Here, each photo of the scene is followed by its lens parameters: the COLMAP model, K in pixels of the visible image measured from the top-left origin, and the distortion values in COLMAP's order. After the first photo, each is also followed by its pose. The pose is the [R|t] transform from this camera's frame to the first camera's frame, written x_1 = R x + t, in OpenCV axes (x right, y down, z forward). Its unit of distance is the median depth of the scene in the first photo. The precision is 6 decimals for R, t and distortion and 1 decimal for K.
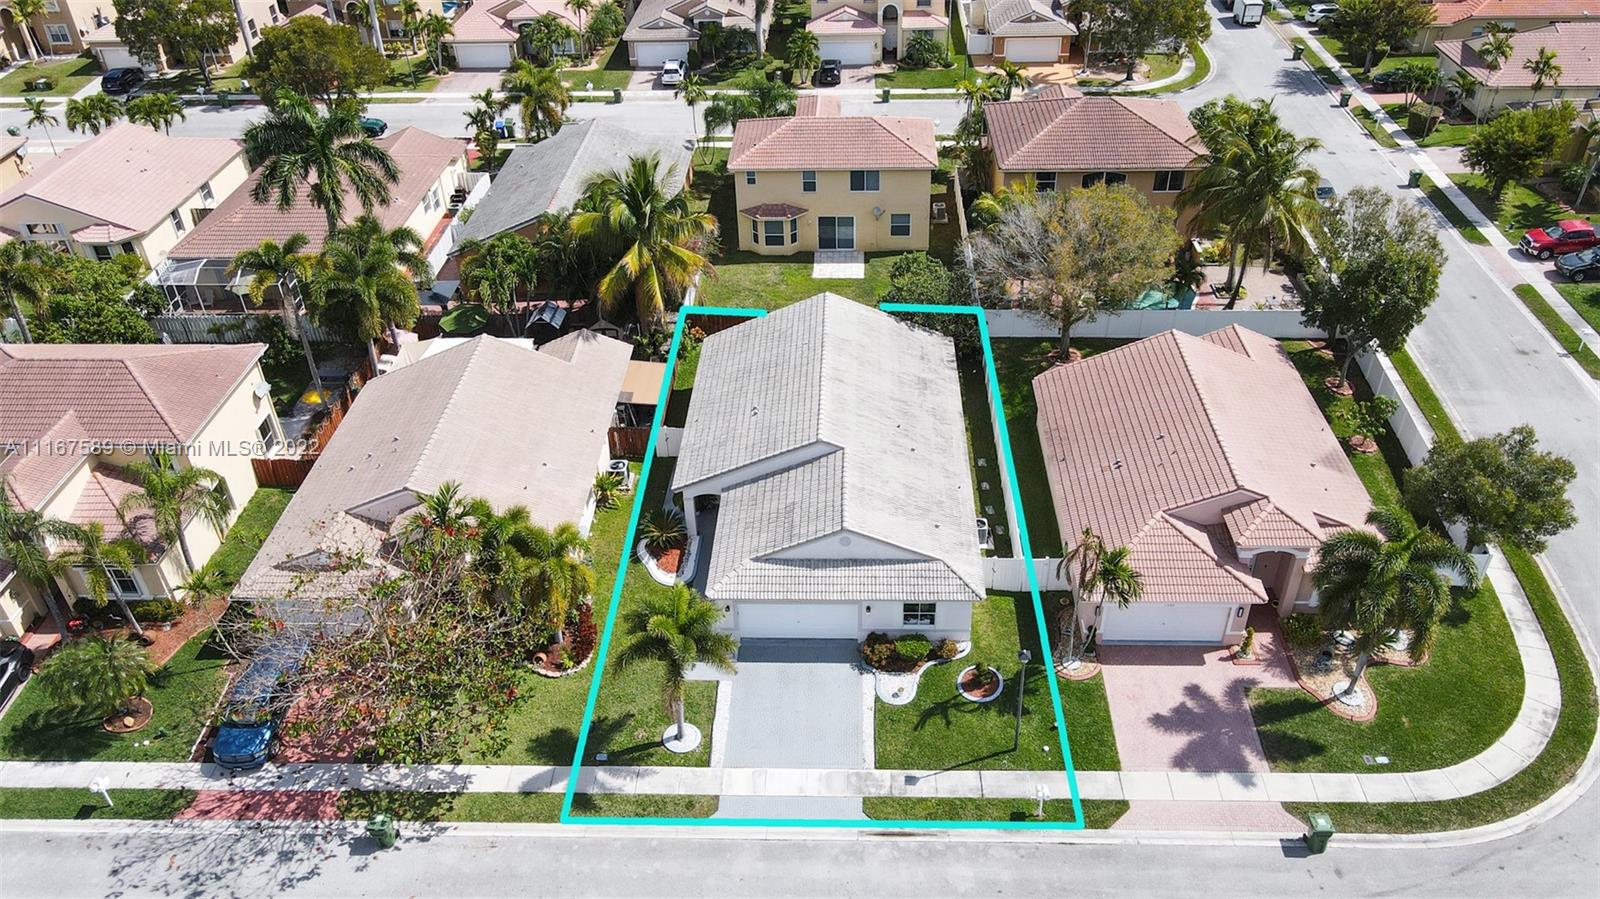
lens RADIAL K [[1159.8, 0, 803.0], [0, 1159.8, 446.3], [0, 0, 1]] dist [0.010967, 0.014687]
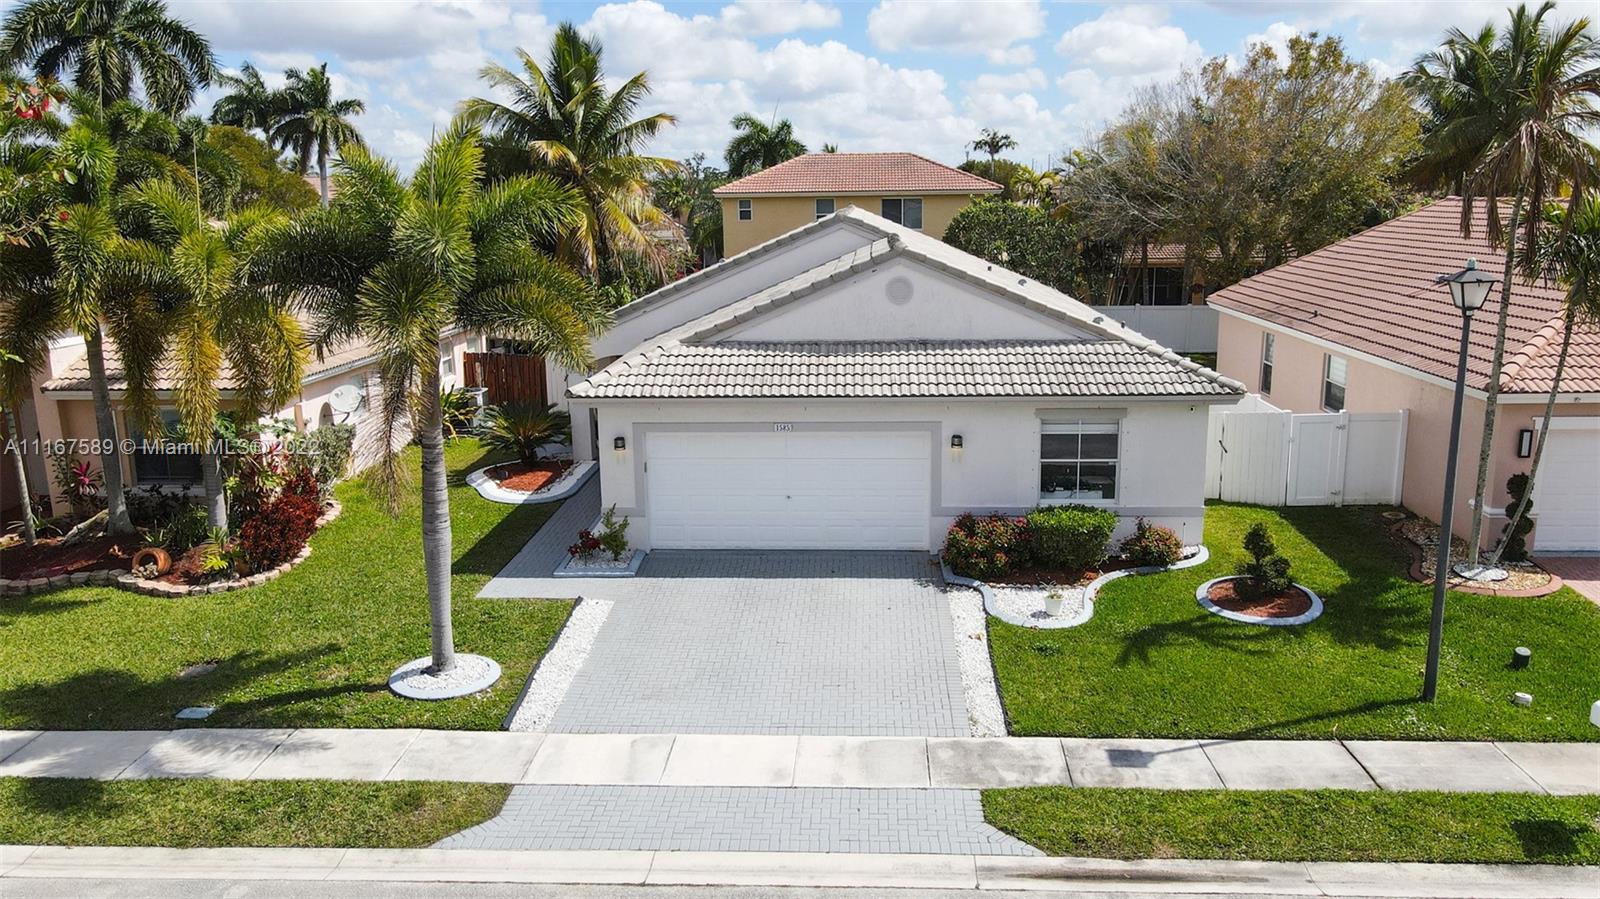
lens RADIAL K [[1159.8, 0, 802.6], [0, 1159.8, 452.2], [0, 0, 1]] dist [0.010967, 0.014687]
pose [[0.999772, 0.015131, -0.015078, 0.007932], [-0.019799, 0.921352, -0.388225, 0.327351], [0.008018, 0.388435, 0.921441, 0.660342]]
